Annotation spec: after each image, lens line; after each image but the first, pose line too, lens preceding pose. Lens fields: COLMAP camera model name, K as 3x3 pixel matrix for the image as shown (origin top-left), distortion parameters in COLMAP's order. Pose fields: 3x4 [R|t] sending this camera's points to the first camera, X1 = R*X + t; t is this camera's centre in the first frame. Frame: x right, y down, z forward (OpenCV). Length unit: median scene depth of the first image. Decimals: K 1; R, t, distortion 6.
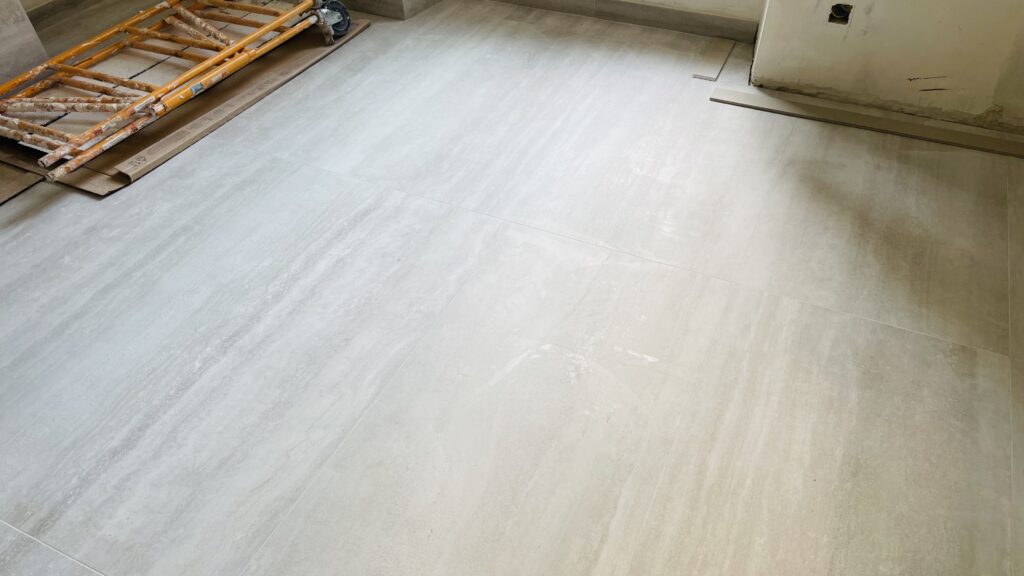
lens RADIAL K [[775.3, 0, 512.0], [0, 775.3, 288.0], [0, 0, 1]] dist [0.080081, -0.111140]
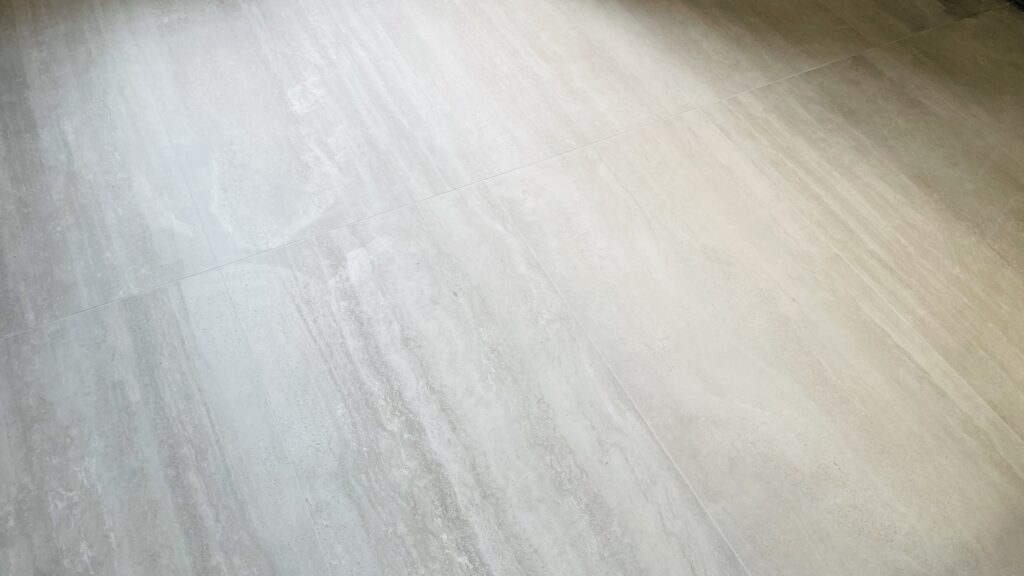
lens RADIAL K [[775.3, 0, 512.0], [0, 775.3, 288.0], [0, 0, 1]] dist [0.080081, -0.111140]
pose [[0.610763, -0.612612, 0.501672, -0.589256], [0.489323, 0.790130, 0.369131, -0.356841], [-0.622520, 0.020028, 0.782347, 0.389044]]
